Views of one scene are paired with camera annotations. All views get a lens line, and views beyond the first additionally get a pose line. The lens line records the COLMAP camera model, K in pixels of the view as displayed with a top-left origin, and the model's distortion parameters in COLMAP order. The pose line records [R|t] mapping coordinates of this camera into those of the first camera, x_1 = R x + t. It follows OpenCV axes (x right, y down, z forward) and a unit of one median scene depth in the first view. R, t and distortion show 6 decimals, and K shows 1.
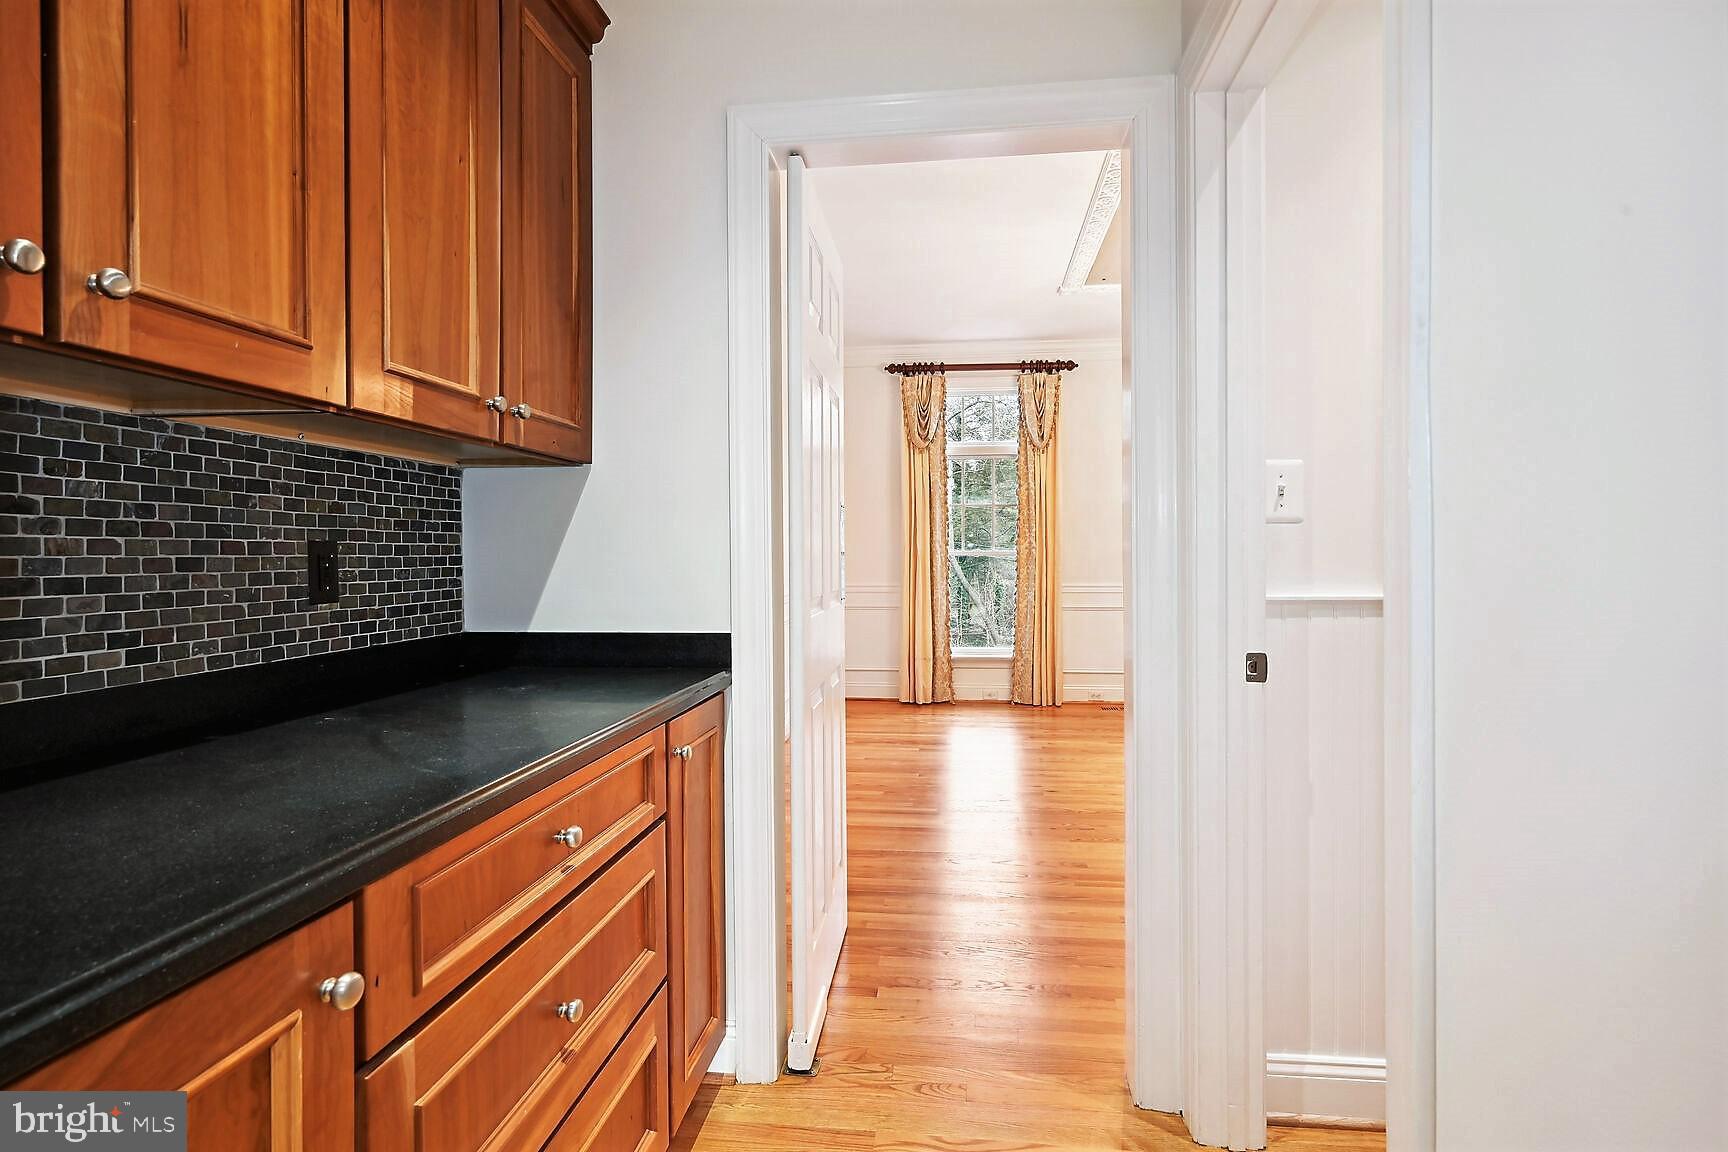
lens RADIAL K [[870.3, 0, 869.0], [0, 870.3, 562.9], [0, 0, 1]] dist [0.003758, 0.002725]
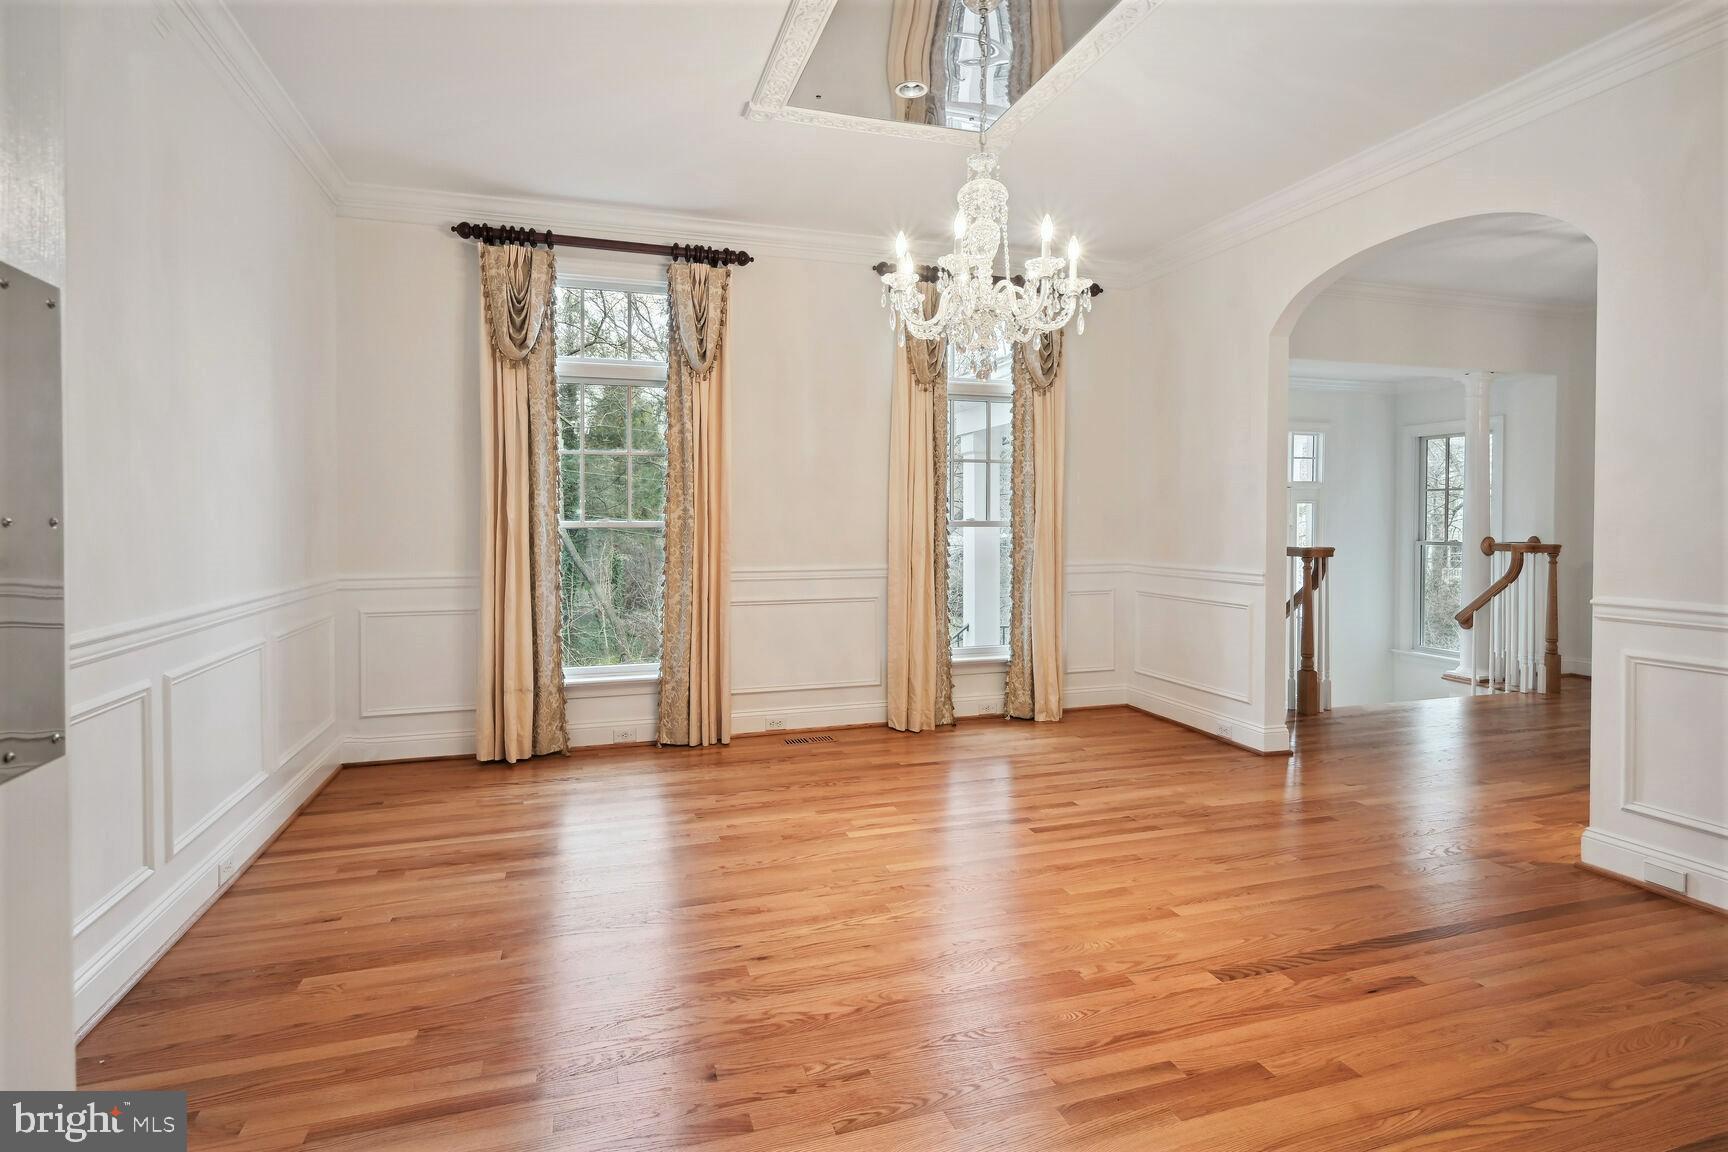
lens RADIAL K [[870.3, 0, 868.1], [0, 870.3, 526.4], [0, 0, 1]] dist [0.003758, 0.002725]
pose [[0.906804, 0.001210, 0.421552, 0.026121], [0.002732, 0.999958, -0.008747, -0.003663], [-0.421545, 0.009084, 0.906762, 0.314129]]
